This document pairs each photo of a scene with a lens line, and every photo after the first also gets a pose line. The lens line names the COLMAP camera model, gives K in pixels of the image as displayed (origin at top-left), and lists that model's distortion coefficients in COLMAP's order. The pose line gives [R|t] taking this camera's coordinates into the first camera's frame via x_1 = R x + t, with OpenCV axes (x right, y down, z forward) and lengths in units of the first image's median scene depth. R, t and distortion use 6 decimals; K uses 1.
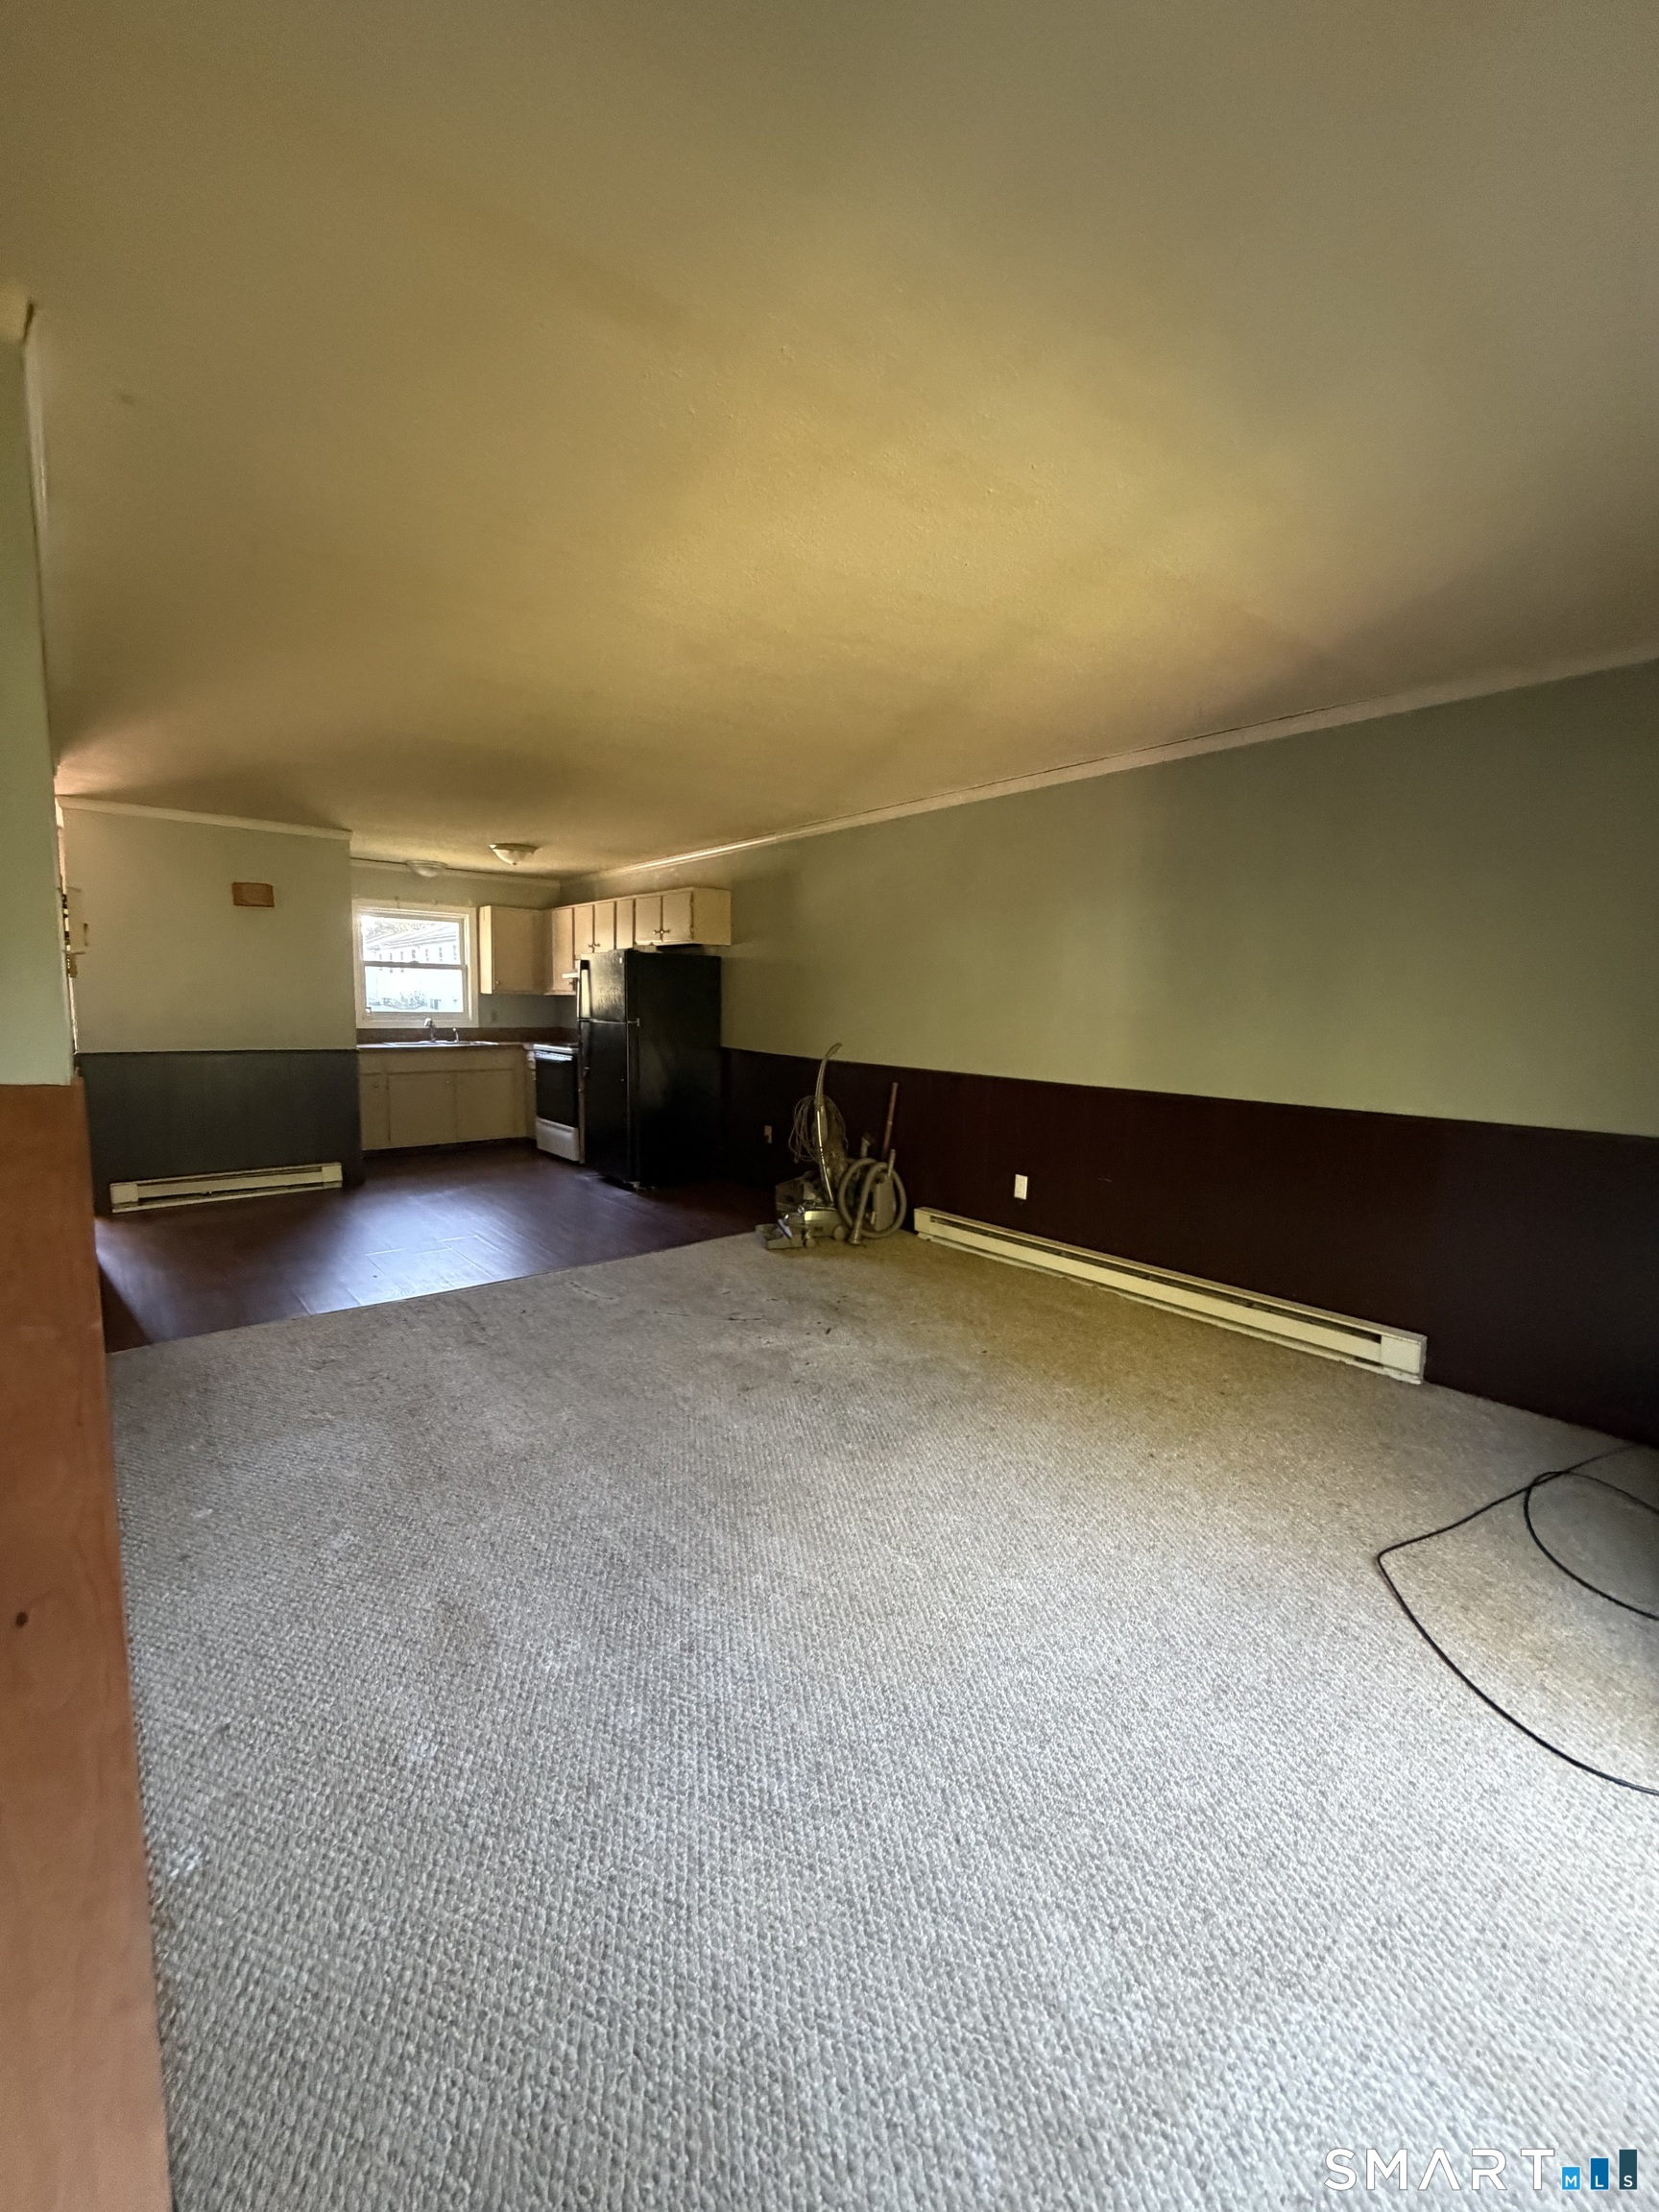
lens RADIAL K [[894.2, 0, 825.6], [0, 894.2, 1093.3], [0, 0, 1]] dist [-0.003038, -0.000055]
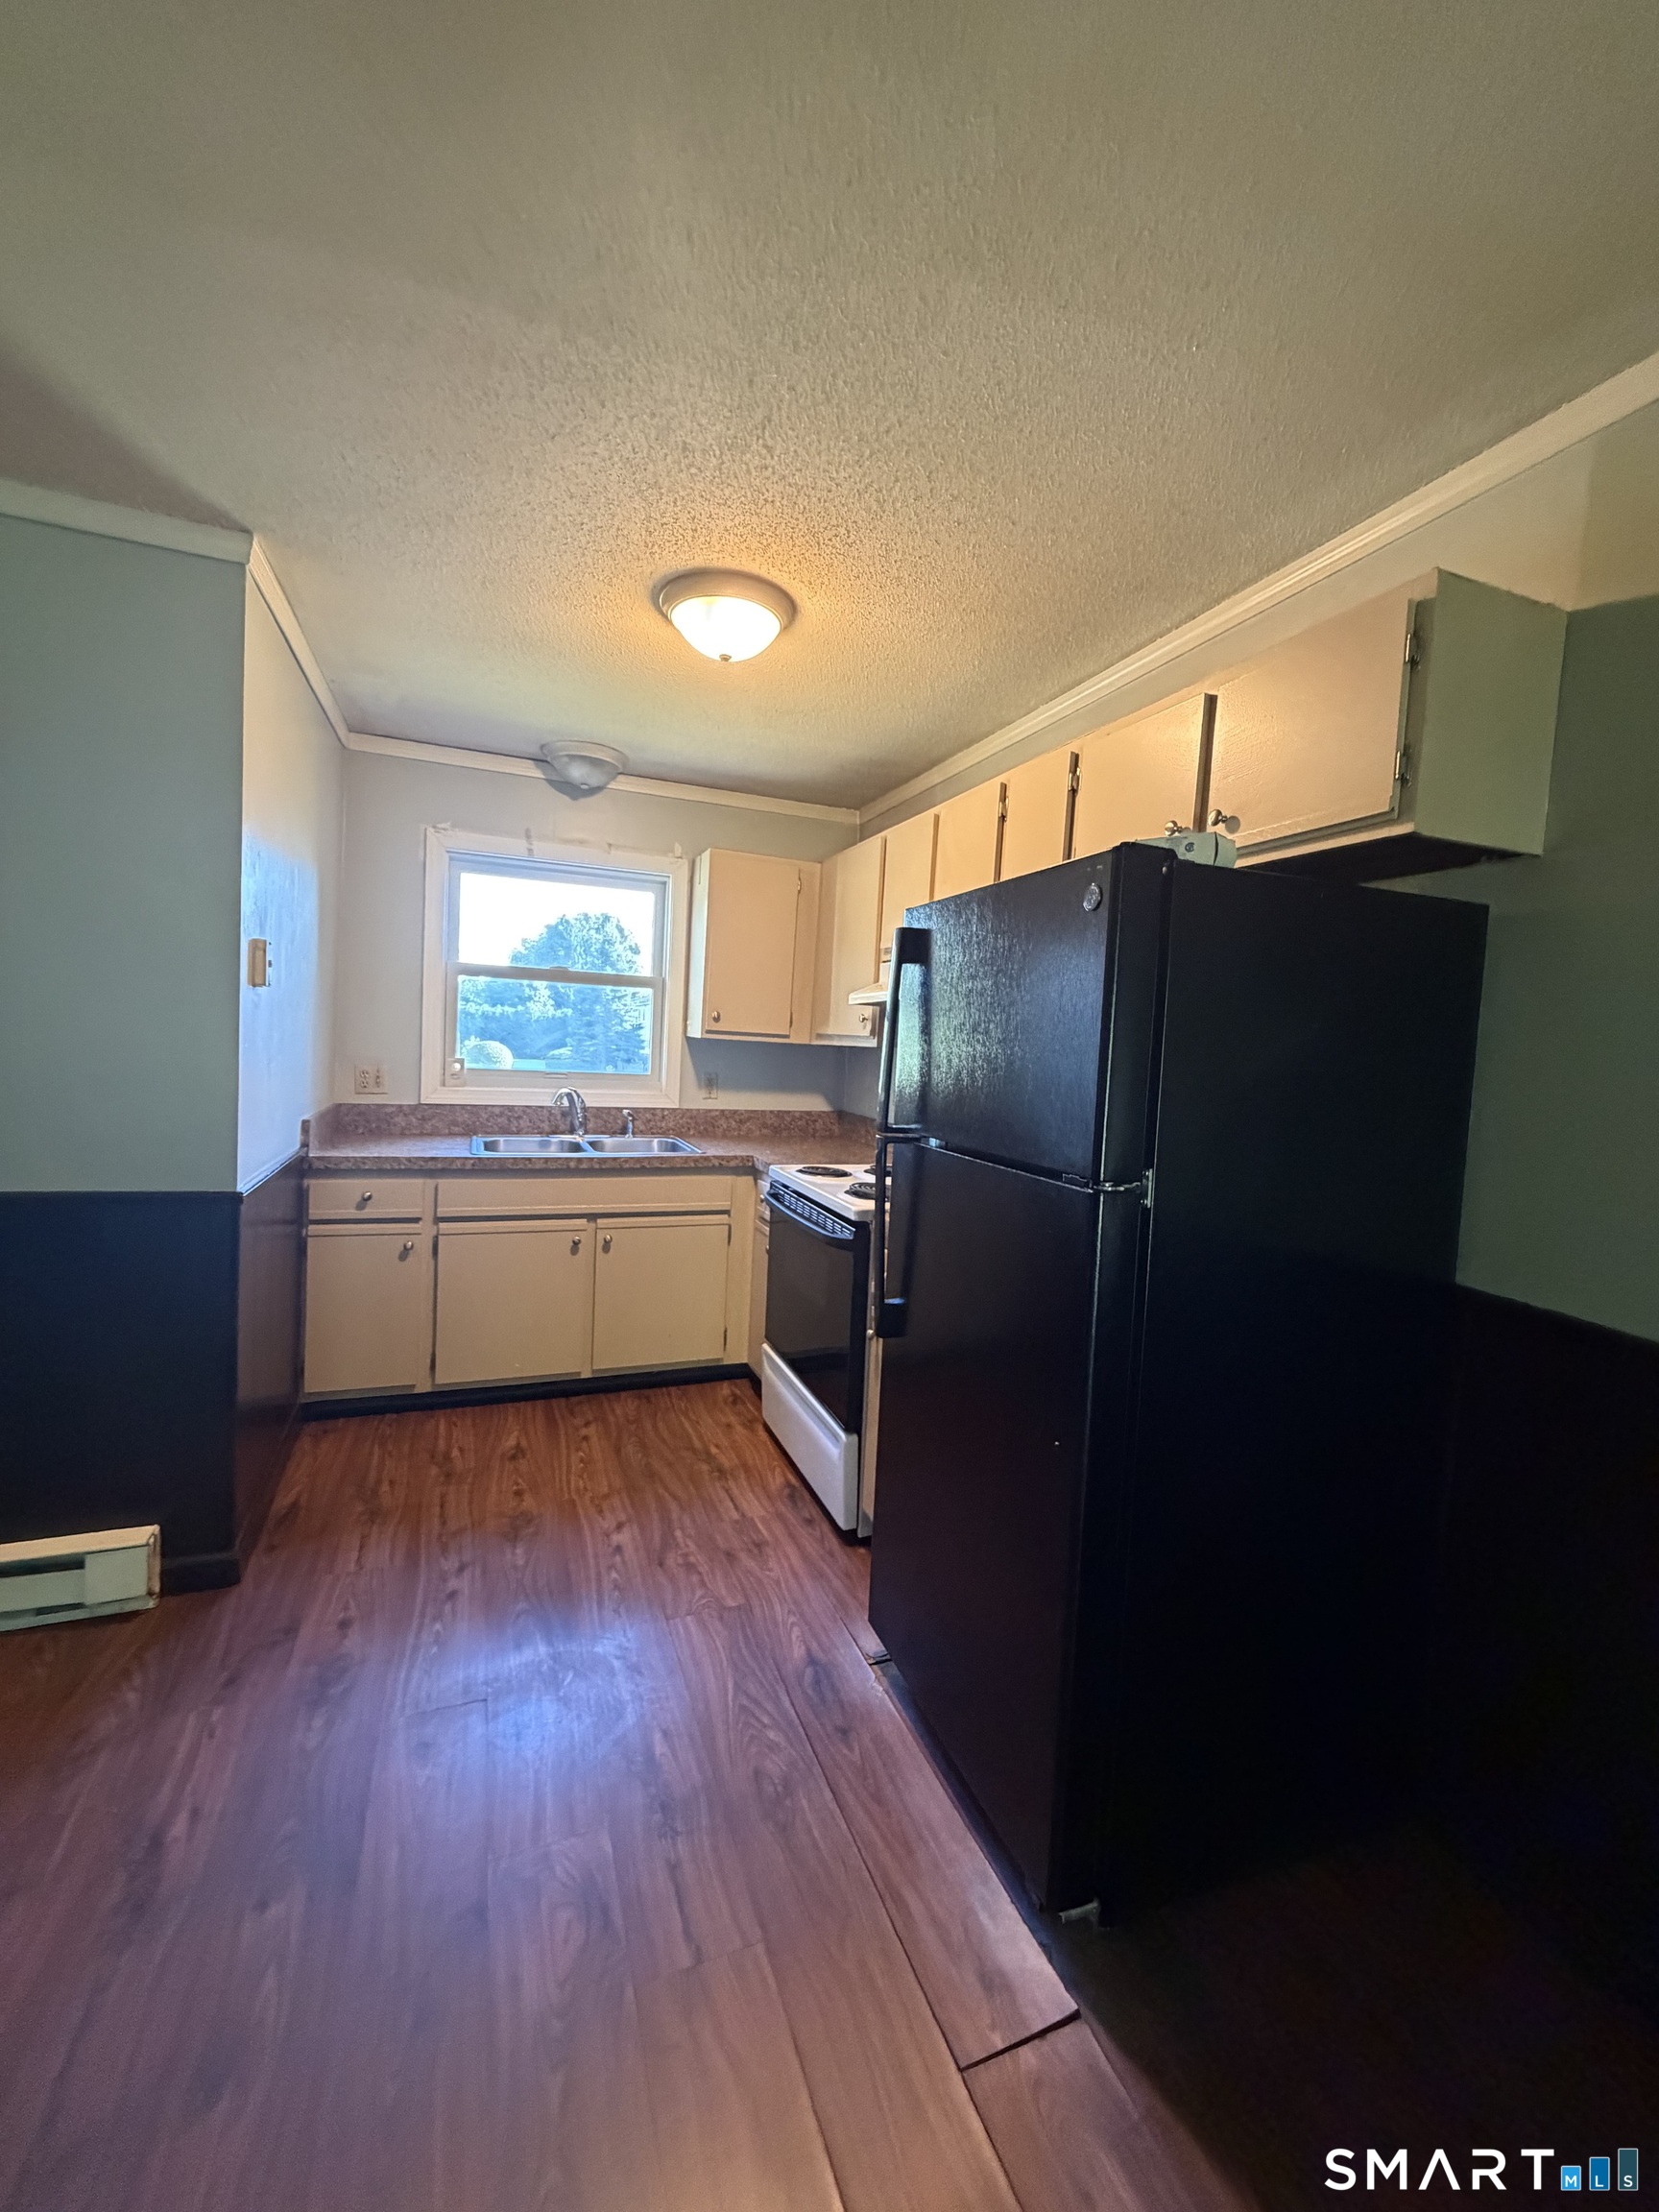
lens RADIAL K [[894.2, 0, 833.7], [0, 894.2, 1096.5], [0, 0, 1]] dist [-0.003038, -0.000055]
pose [[0.939517, 0.053382, -0.338318, -0.175153], [-0.073986, 0.996089, -0.048290, -0.072799], [0.334417, 0.070400, 0.939792, 0.655640]]
